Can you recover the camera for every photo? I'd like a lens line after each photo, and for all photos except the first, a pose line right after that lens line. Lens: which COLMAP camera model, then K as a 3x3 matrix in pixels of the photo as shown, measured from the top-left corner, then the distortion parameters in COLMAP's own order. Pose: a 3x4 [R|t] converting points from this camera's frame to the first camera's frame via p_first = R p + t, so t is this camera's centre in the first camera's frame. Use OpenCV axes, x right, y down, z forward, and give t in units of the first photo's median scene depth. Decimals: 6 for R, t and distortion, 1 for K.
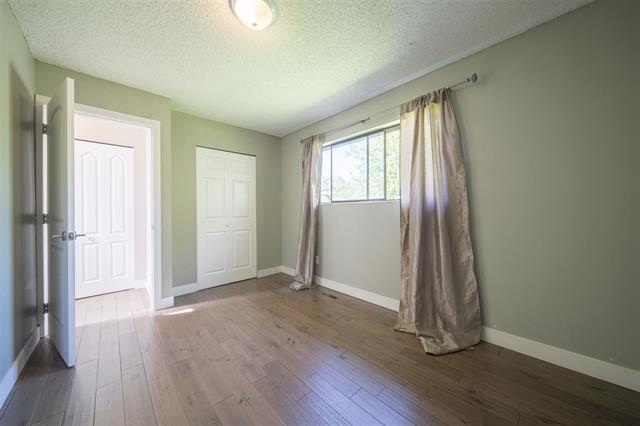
lens RADIAL K [[222.2, 0, 321.0], [0, 222.2, 212.0], [0, 0, 1]] dist [0.001263, -0.001670]
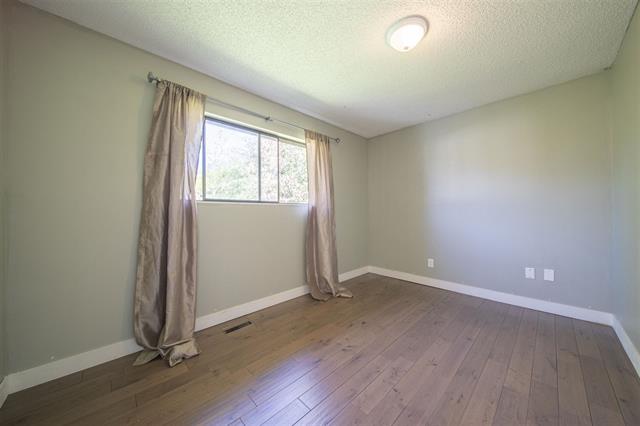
lens RADIAL K [[222.2, 0, 321.0], [0, 222.2, 212.0], [0, 0, 1]] dist [0.001263, -0.001670]
pose [[-0.005357, 0.004668, 0.999975, -0.782913], [0.007602, 0.999960, -0.004627, -0.003333], [-0.999957, 0.007577, -0.005392, 0.796985]]
